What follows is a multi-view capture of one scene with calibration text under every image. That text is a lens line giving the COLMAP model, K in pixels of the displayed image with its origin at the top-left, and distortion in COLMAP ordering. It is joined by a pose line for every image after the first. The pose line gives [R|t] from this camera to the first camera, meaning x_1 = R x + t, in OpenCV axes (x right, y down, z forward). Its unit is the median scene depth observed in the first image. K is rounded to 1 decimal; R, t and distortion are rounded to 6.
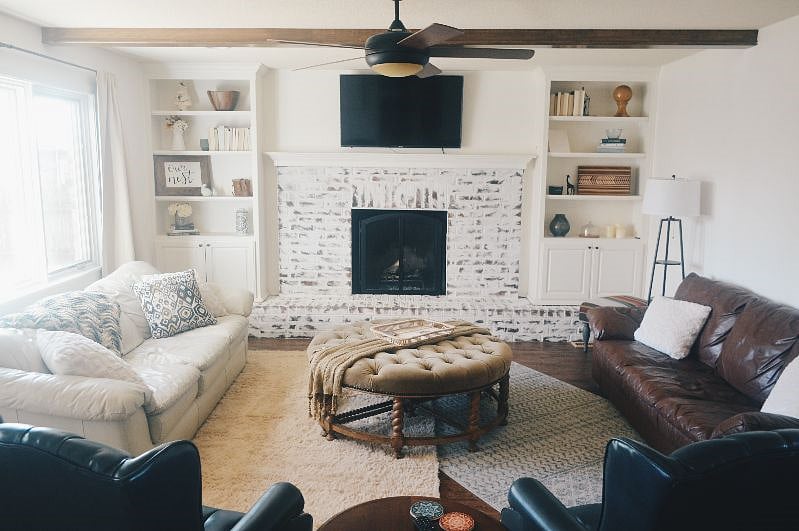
lens RADIAL K [[641.8, 0, 399.5], [0, 641.8, 265.5], [0, 0, 1]] dist [-0.011772, -0.001744]
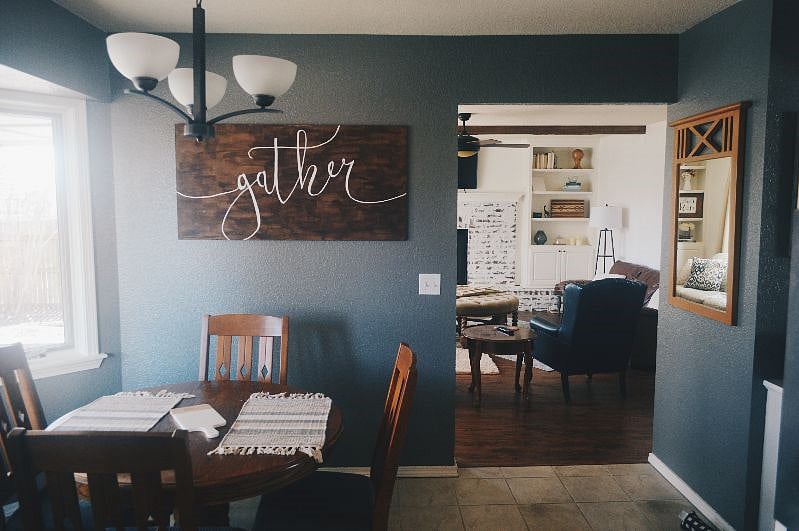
lens RADIAL K [[641.8, 0, 399.5], [0, 641.8, 265.5], [0, 0, 1]] dist [-0.011772, -0.001744]
pose [[0.999221, -0.011361, 0.037788, -0.152533], [0.013409, 0.998429, -0.054399, 0.085436], [-0.037110, 0.054863, 0.997804, -0.540280]]
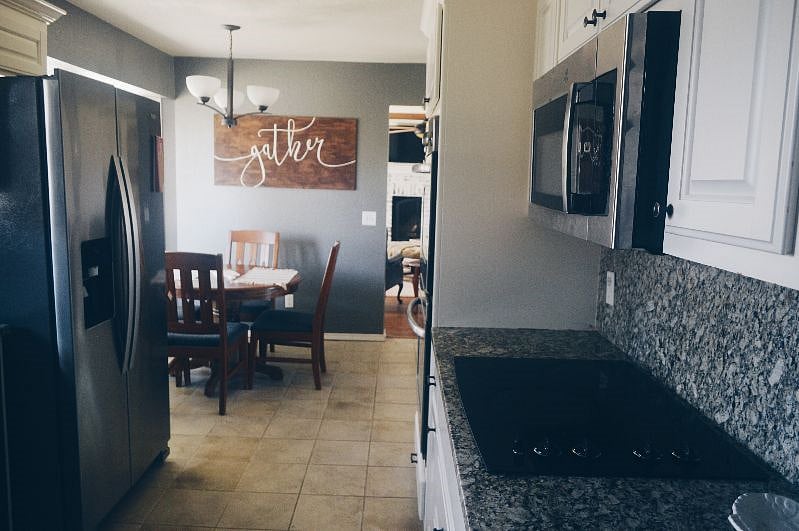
lens RADIAL K [[641.8, 0, 399.5], [0, 641.8, 265.5], [0, 0, 1]] dist [-0.011772, -0.001744]
pose [[0.999767, 0.021054, 0.004659, -0.059810], [-0.020950, 0.999554, -0.021303, 0.159951], [-0.005105, 0.021200, 0.999762, -0.896904]]
